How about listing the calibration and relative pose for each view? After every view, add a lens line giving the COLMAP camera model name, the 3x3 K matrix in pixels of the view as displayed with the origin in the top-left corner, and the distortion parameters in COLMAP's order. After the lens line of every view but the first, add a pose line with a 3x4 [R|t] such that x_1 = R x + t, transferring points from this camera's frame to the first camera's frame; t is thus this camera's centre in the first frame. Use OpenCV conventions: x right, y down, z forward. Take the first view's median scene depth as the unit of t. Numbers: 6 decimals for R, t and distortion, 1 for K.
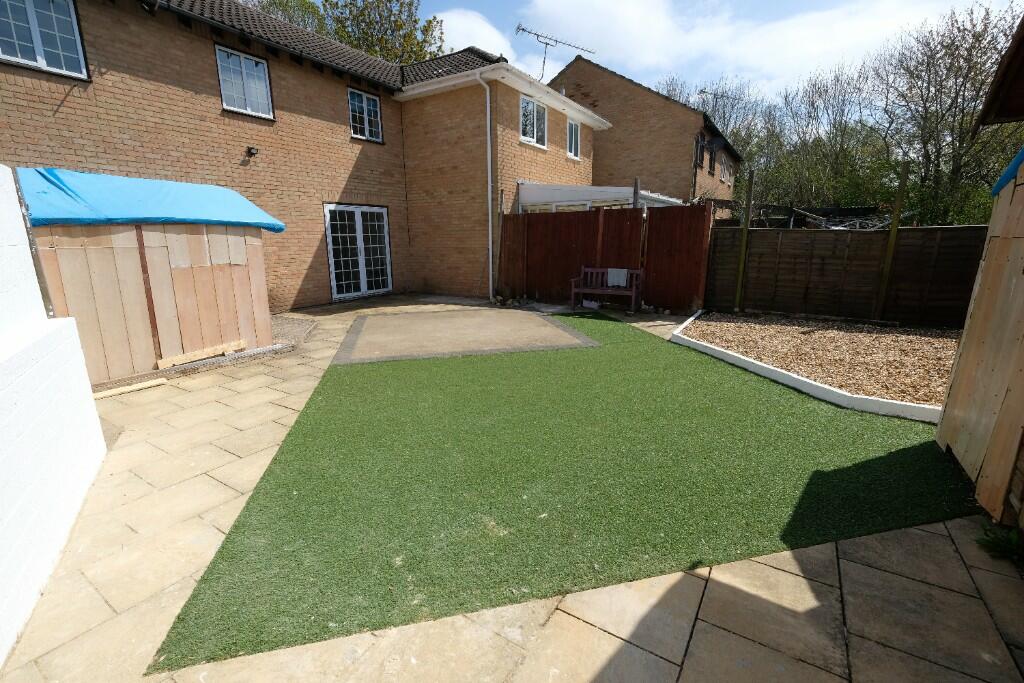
lens RADIAL K [[447.0, 0, 514.6], [0, 447.0, 335.7], [0, 0, 1]] dist [-0.001402, 0.000252]
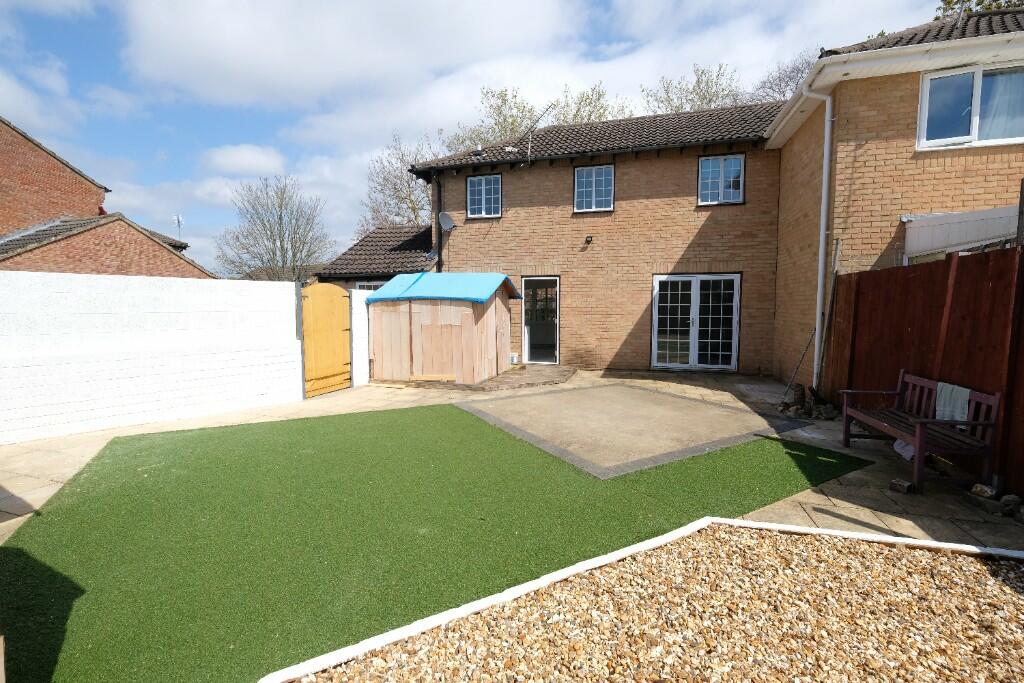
lens RADIAL K [[447.0, 0, 514.6], [0, 447.0, 335.7], [0, 0, 1]] dist [-0.001402, 0.000252]
pose [[0.274928, 0.074904, -0.958543, 0.490403], [-0.210679, 0.977425, 0.015953, -0.103930], [0.938099, 0.197559, 0.284502, 0.419095]]
